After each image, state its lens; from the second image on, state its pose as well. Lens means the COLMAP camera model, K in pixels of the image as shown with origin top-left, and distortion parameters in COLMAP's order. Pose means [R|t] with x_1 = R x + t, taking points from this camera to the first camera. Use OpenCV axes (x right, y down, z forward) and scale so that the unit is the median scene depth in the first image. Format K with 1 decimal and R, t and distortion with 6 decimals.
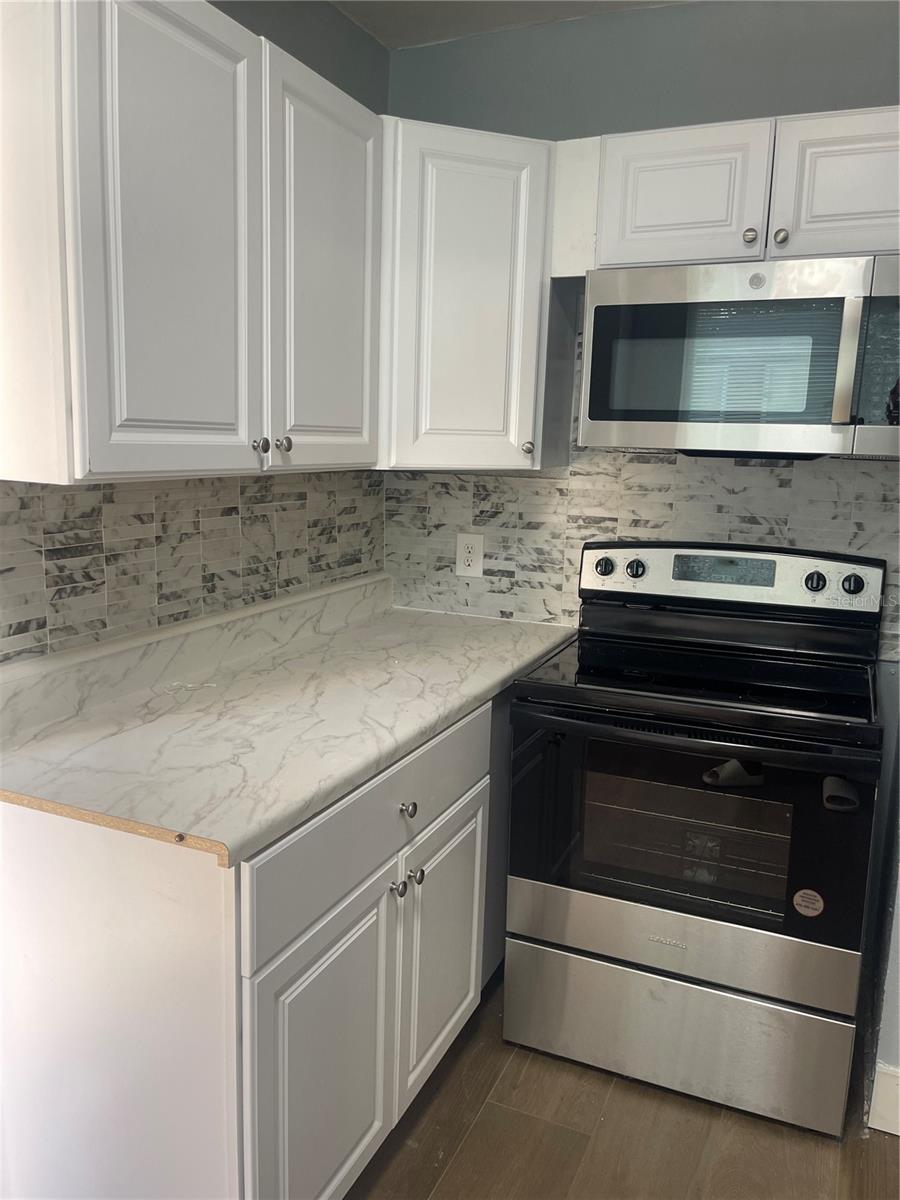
lens RADIAL K [[939.3, 0, 447.9], [0, 939.3, 617.7], [0, 0, 1]] dist [0.076866, -0.102883]
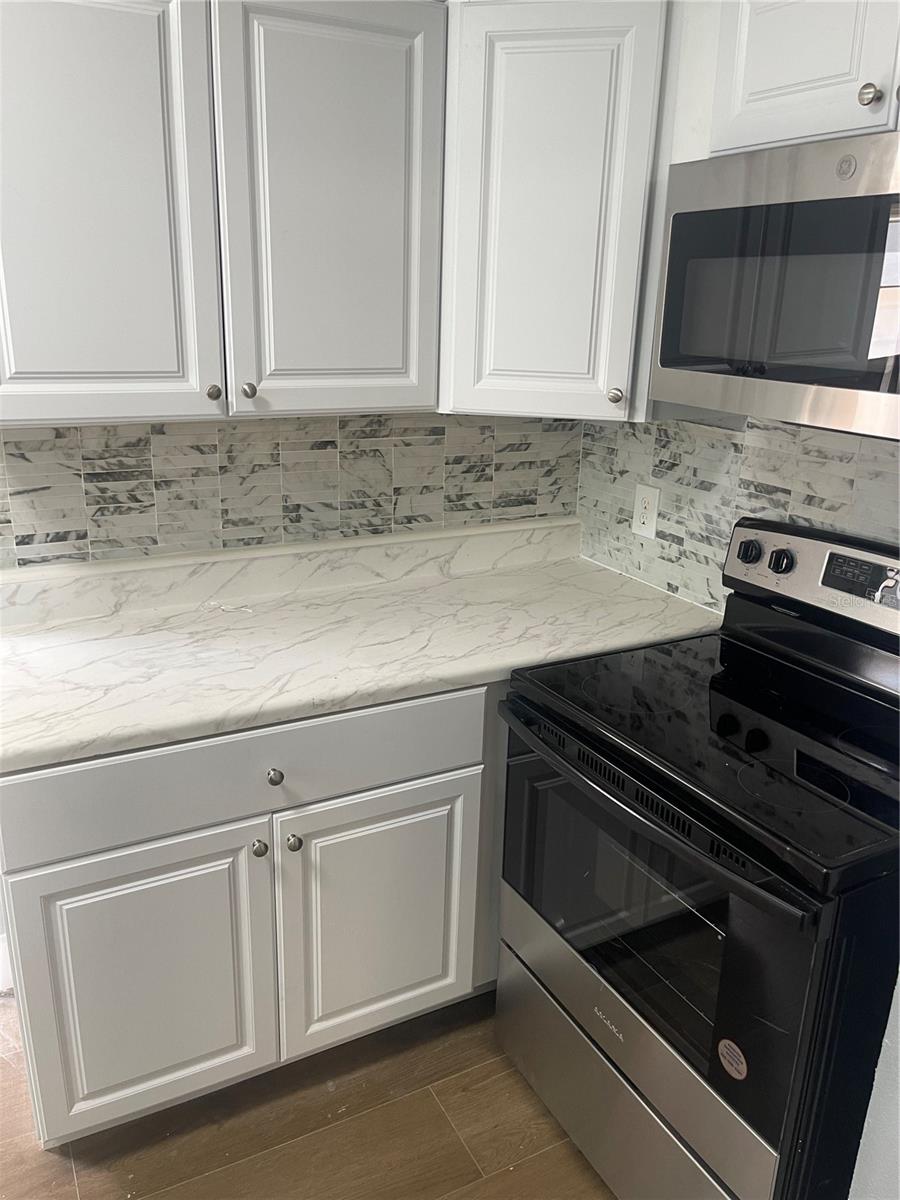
lens RADIAL K [[939.3, 0, 447.9], [0, 939.3, 617.7], [0, 0, 1]] dist [0.076866, -0.102883]
pose [[0.775971, 0.198535, -0.598709, 0.515861], [-0.123558, 0.978628, 0.164378, -0.113019], [0.618548, -0.053578, 0.783918, 0.271050]]
